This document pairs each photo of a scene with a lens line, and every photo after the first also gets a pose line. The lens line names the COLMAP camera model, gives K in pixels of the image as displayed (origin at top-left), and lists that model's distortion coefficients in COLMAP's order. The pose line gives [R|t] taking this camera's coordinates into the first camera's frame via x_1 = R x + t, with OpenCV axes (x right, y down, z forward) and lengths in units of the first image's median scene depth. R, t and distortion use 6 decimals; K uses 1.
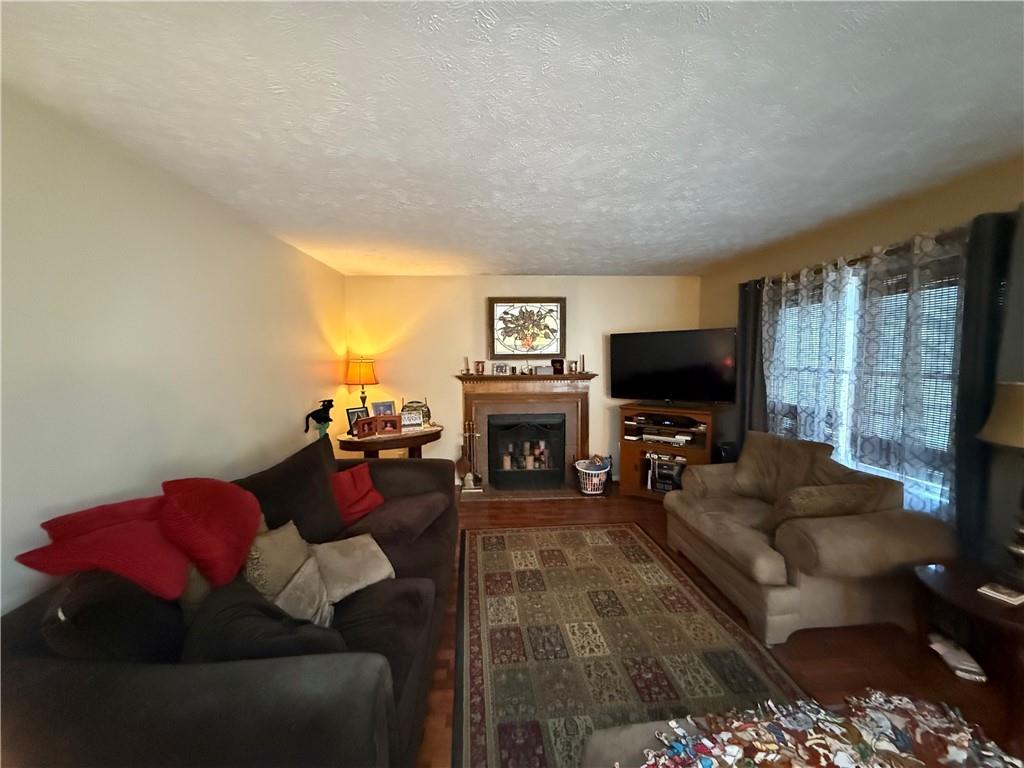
lens RADIAL K [[406.4, 0, 507.4], [0, 406.4, 384.6], [0, 0, 1]] dist [-0.002194, 0.000899]
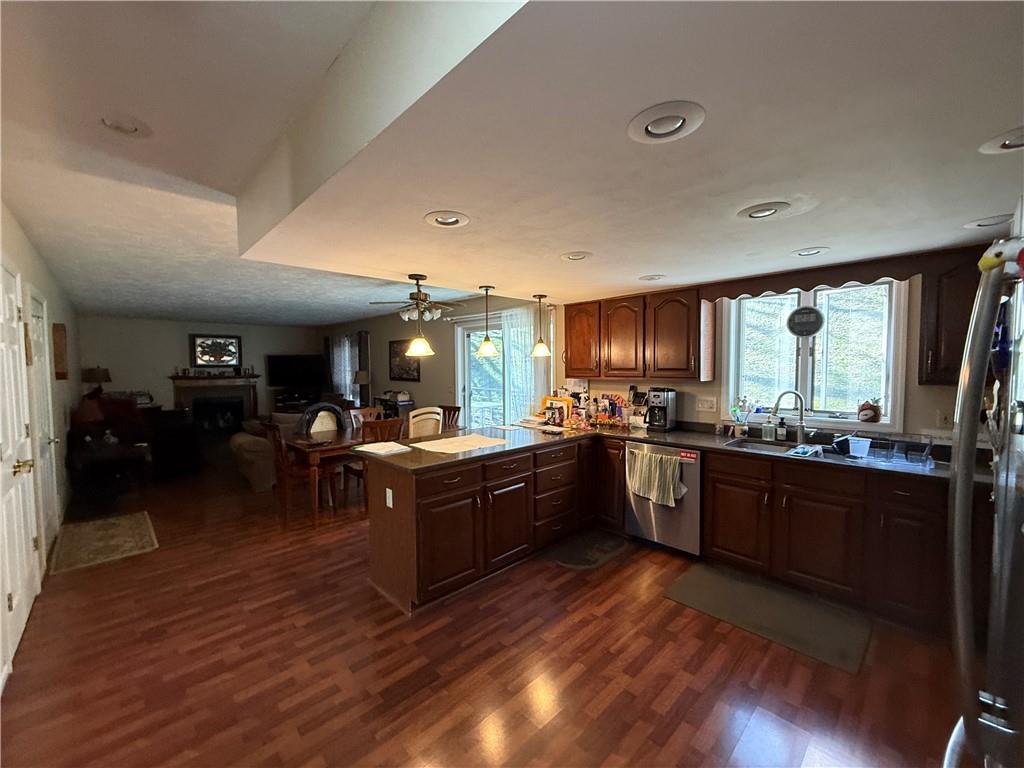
lens RADIAL K [[406.4, 0, 513.2], [0, 406.4, 385.2], [0, 0, 1]] dist [-0.002194, 0.000899]
pose [[0.747075, -0.027712, 0.664162, -0.184404], [0.048455, 0.998743, -0.012832, 0.112675], [-0.662972, 0.041769, 0.747478, -1.340582]]
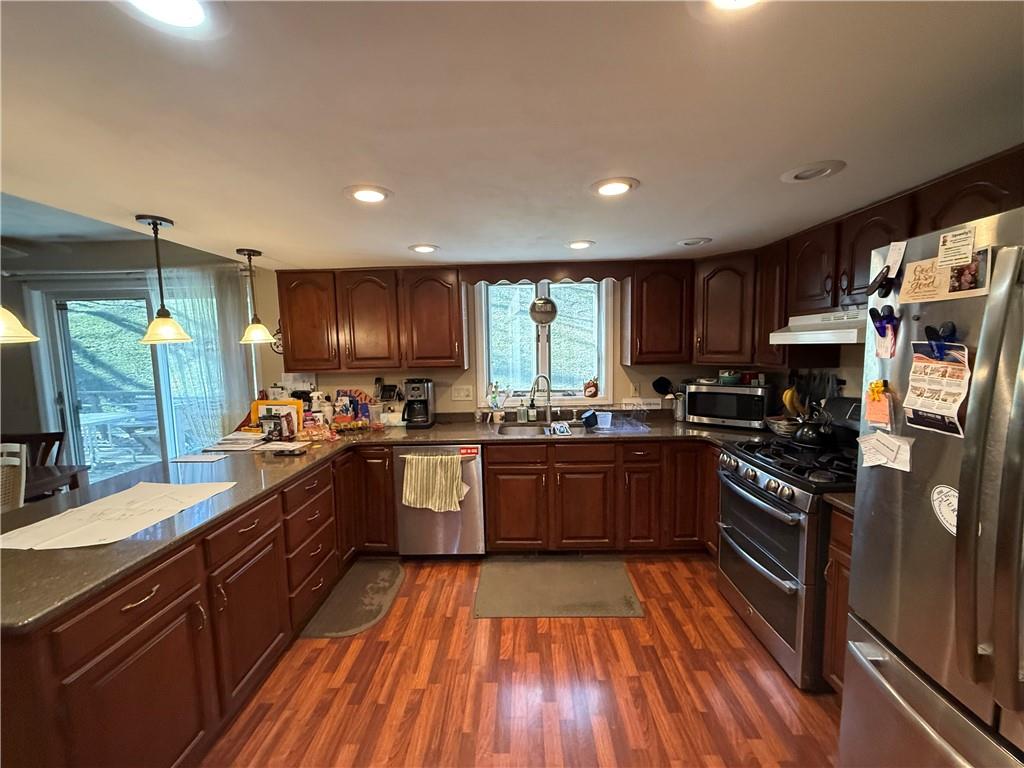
lens RADIAL K [[406.4, 0, 513.6], [0, 406.4, 385.0], [0, 0, 1]] dist [-0.002194, 0.000899]
pose [[0.069711, -0.091221, 0.993388, -0.125734], [0.092840, 0.992082, 0.084586, 0.088734], [-0.993238, 0.086329, 0.077628, -1.156155]]
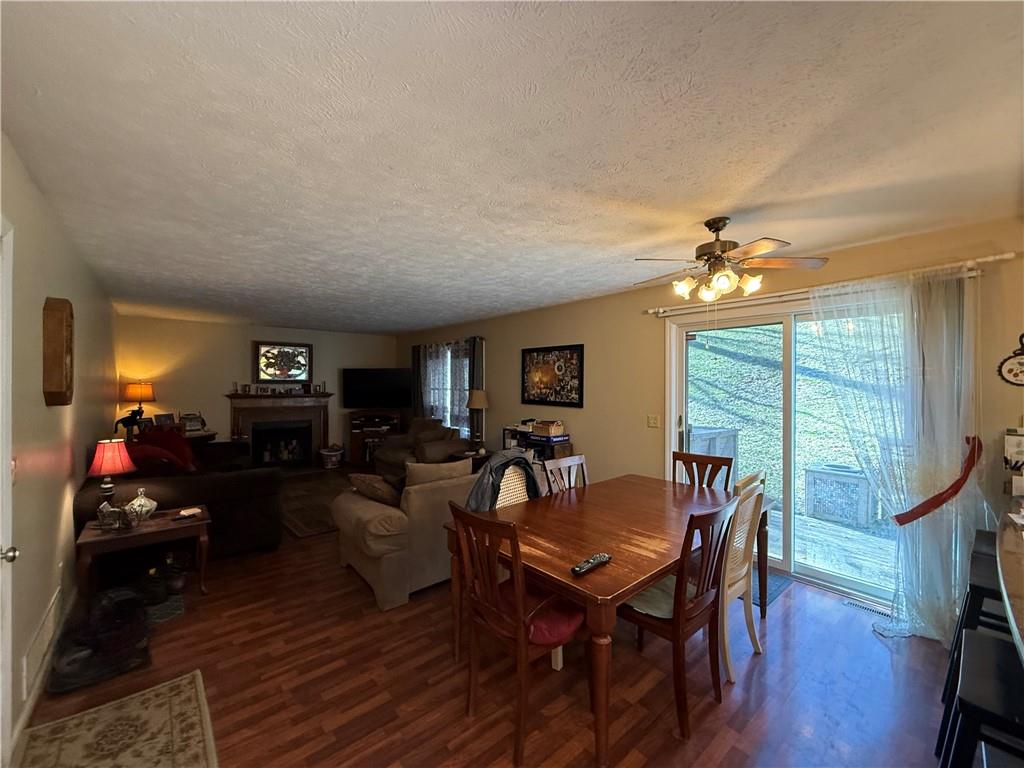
lens RADIAL K [[406.4, 0, 510.2], [0, 406.4, 385.0], [0, 0, 1]] dist [-0.002194, 0.000899]
pose [[0.791382, 0.008175, 0.611268, -0.207863], [0.035678, 0.997589, -0.059532, 0.061766], [-0.610280, 0.068921, 0.789182, -0.686354]]
